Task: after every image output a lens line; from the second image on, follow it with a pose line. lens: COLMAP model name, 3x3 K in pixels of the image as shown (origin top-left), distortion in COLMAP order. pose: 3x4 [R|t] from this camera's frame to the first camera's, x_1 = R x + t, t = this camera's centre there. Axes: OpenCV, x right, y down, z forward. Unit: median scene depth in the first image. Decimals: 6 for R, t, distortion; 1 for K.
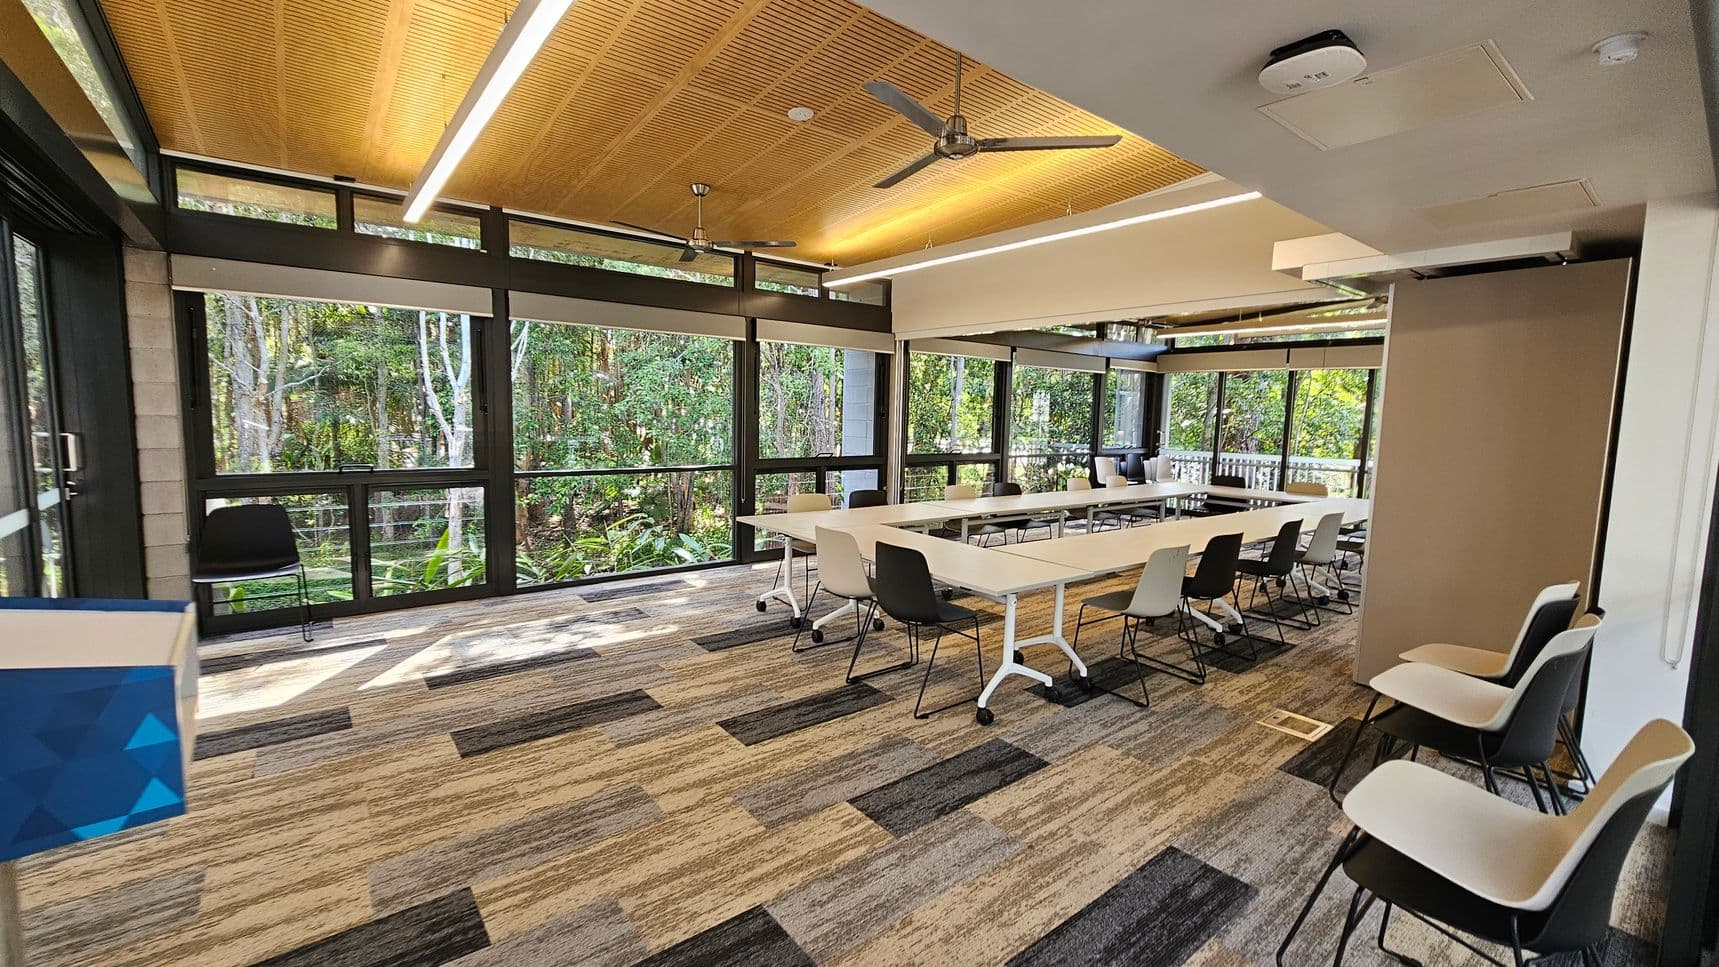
lens RADIAL K [[704.0, 0, 851.2], [0, 704.0, 476.4], [0, 0, 1]] dist [-0.000417, 0.000450]
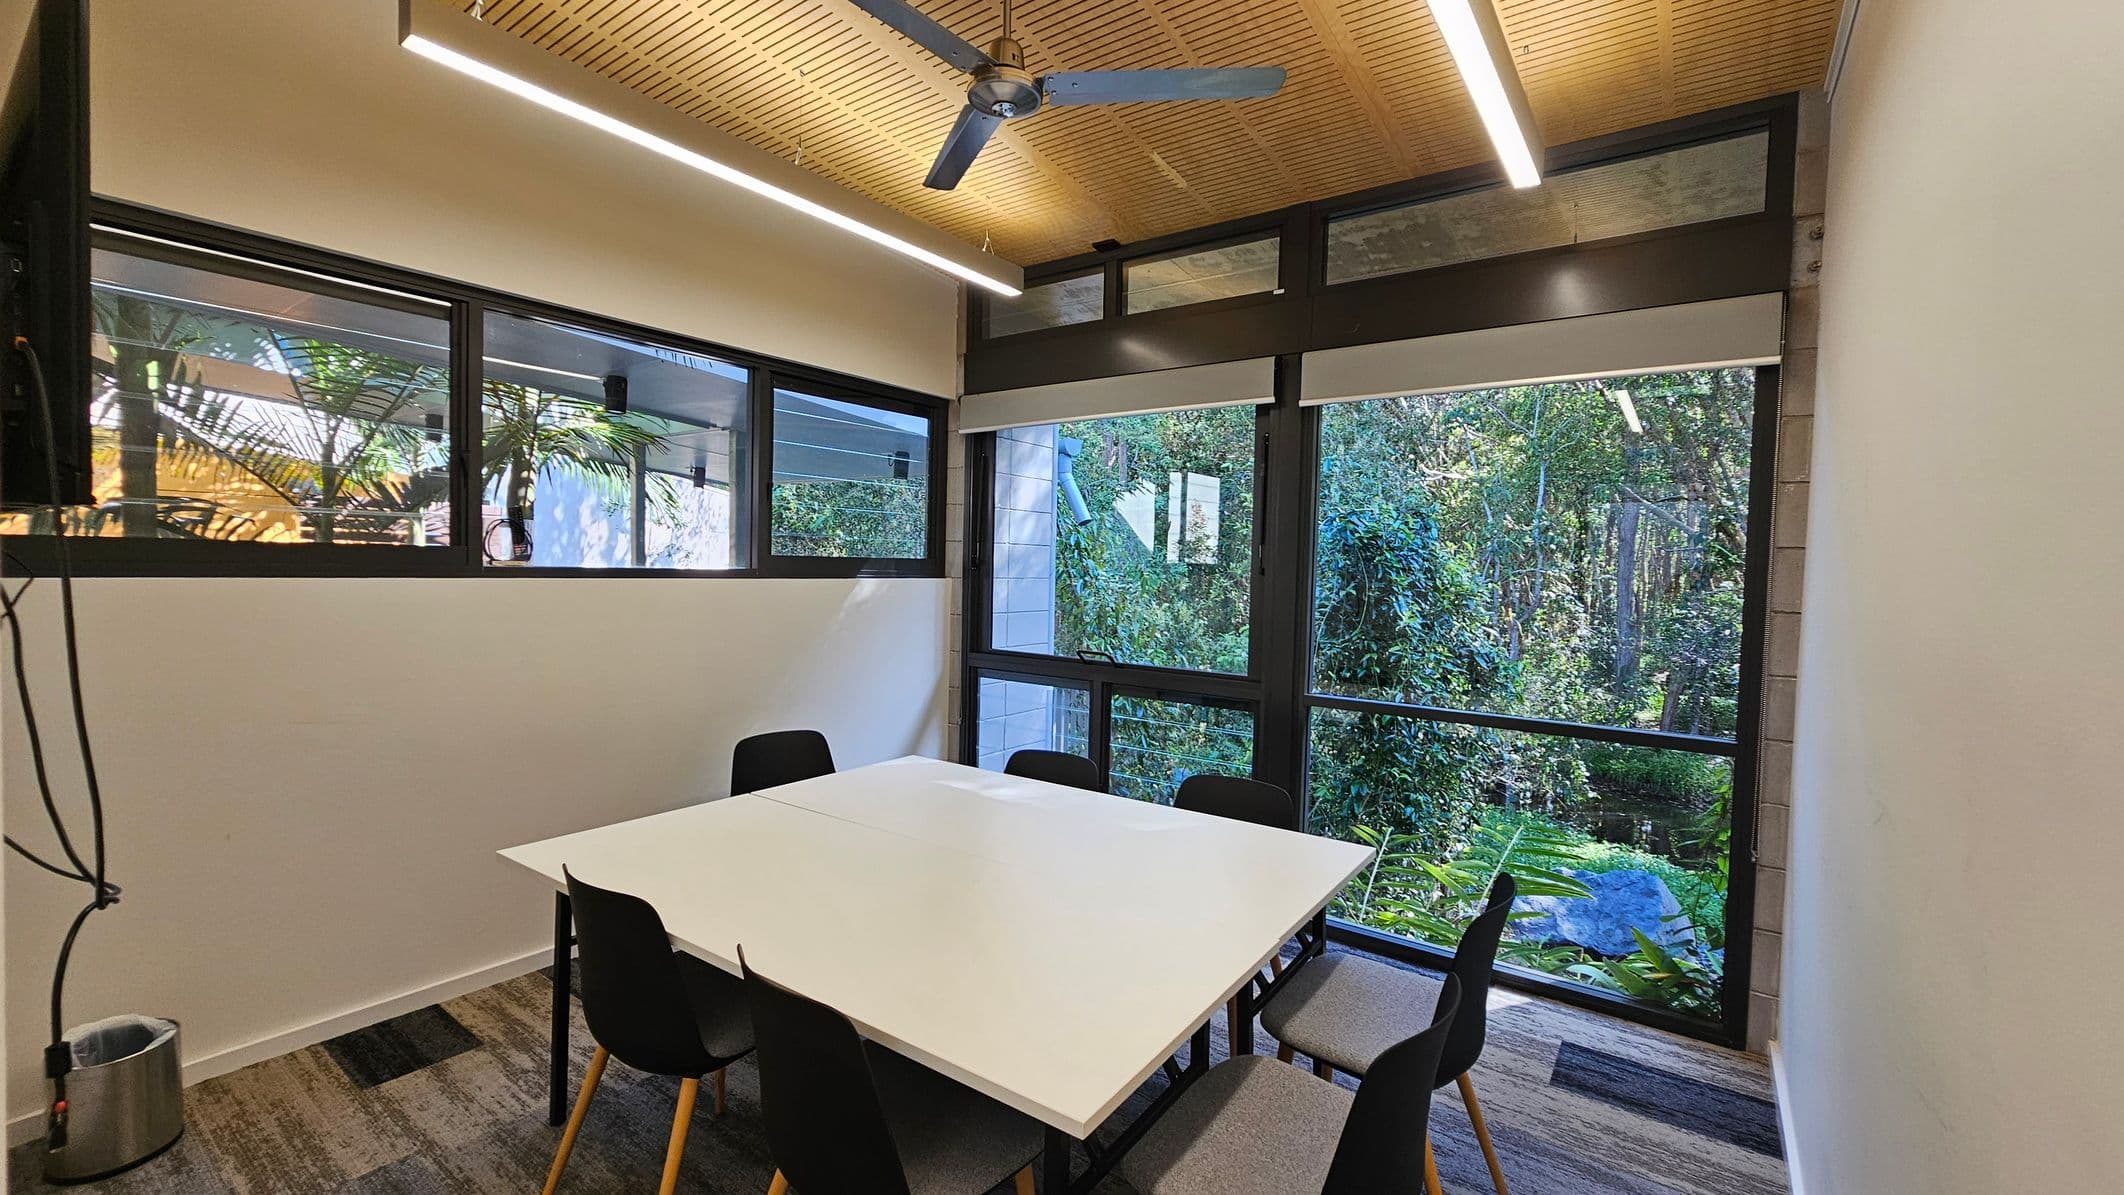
lens RADIAL K [[869.9, 0, 1051.7], [0, 869.9, 588.8], [0, 0, 1]] dist [-0.000417, 0.000450]
pose [[0.265482, 0.018469, -0.963939, 0.133593], [-0.108845, 0.993999, -0.010932, -0.078142], [0.957952, 0.107822, 0.265899, 0.898963]]
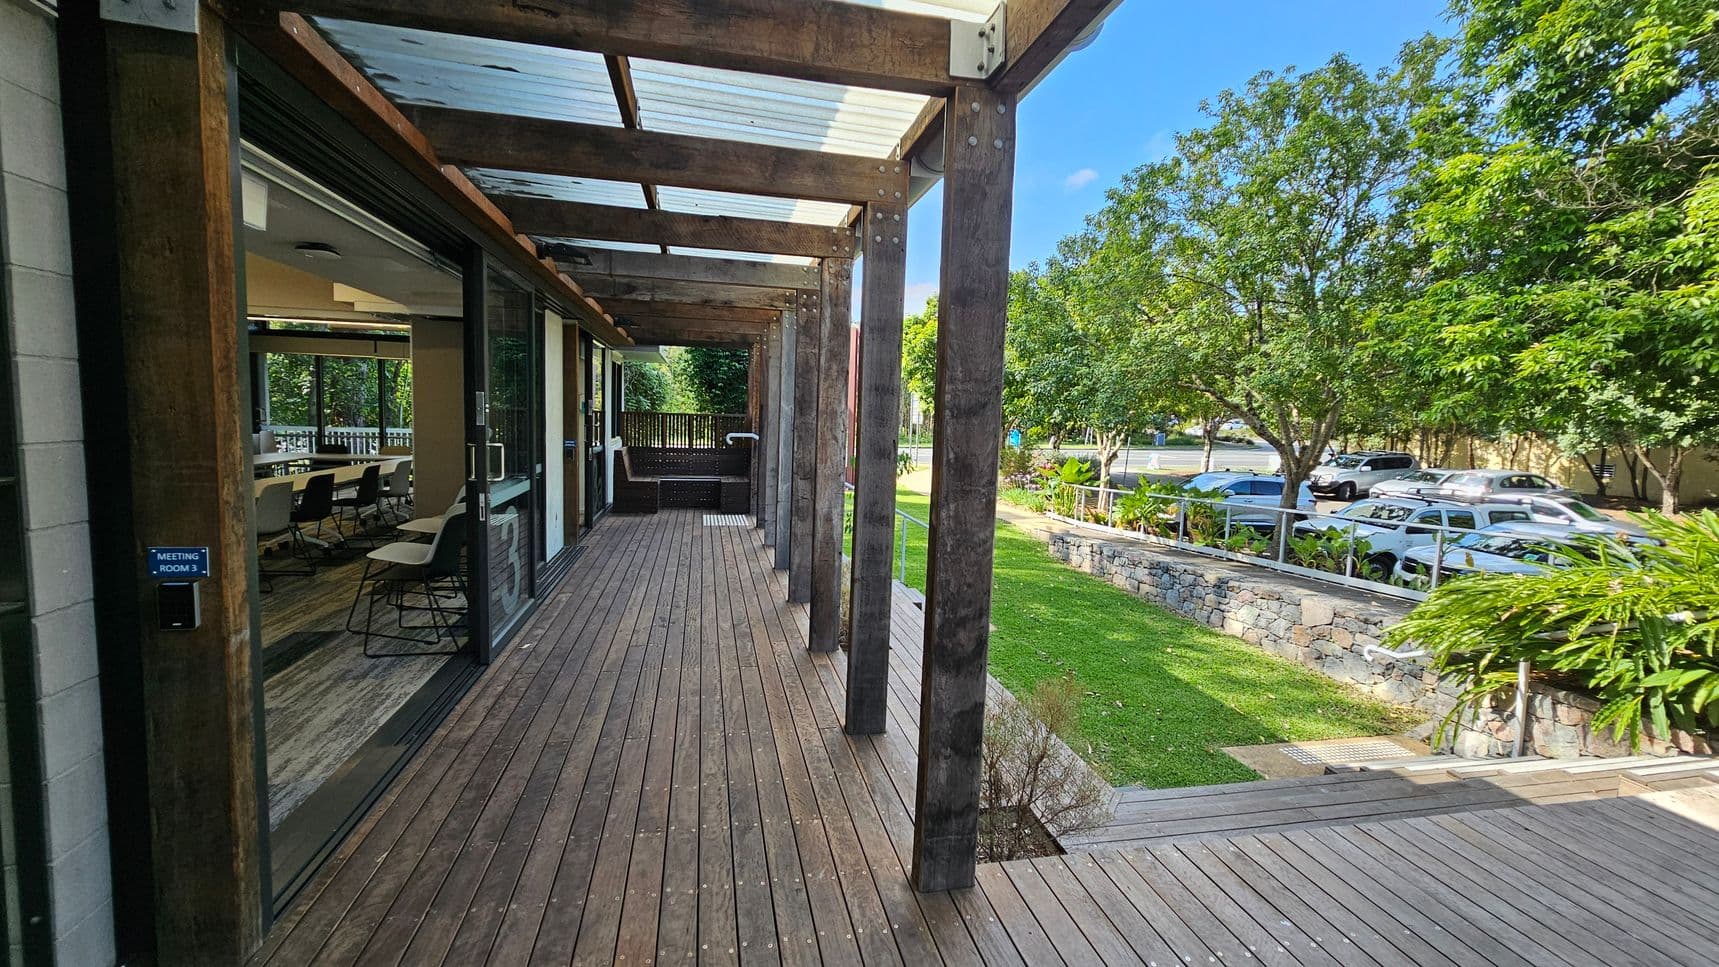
lens RADIAL K [[700.1, 0, 849.3], [0, 700.1, 477.6], [0, 0, 1]] dist [-0.003797, 0.000083]
pose [[0.442282, -0.085270, 0.892813, -0.307019], [0.057890, 0.996108, 0.066458, 0.057180], [-0.895006, 0.022291, 0.445497, -0.688388]]
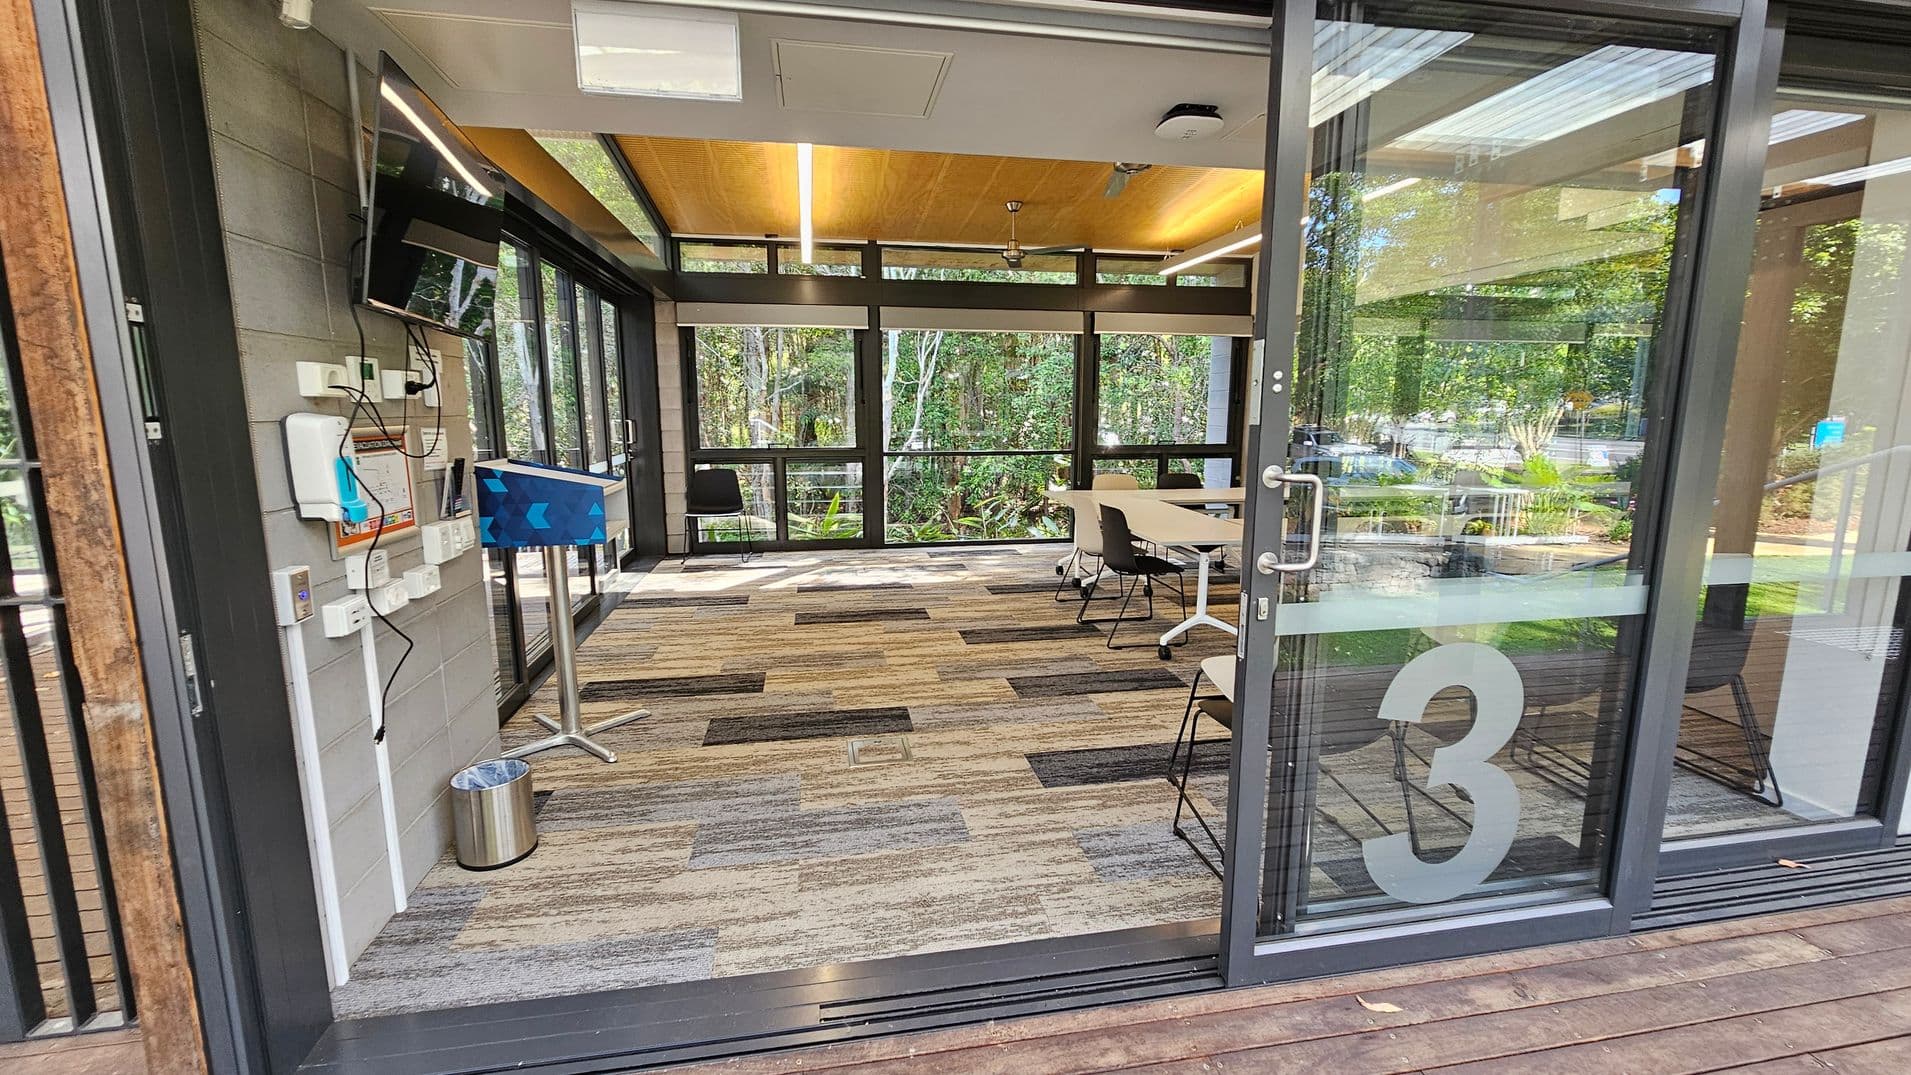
lens RADIAL K [[778.8, 0, 954.5], [0, 778.8, 527.7], [0, 0, 1]] dist [-0.000023, 0.000008]
pose [[0.883626, 0.052848, -0.465202, 0.409800], [-0.026599, 0.997671, 0.062815, 0.054292], [0.467438, -0.043131, 0.882973, -0.253814]]
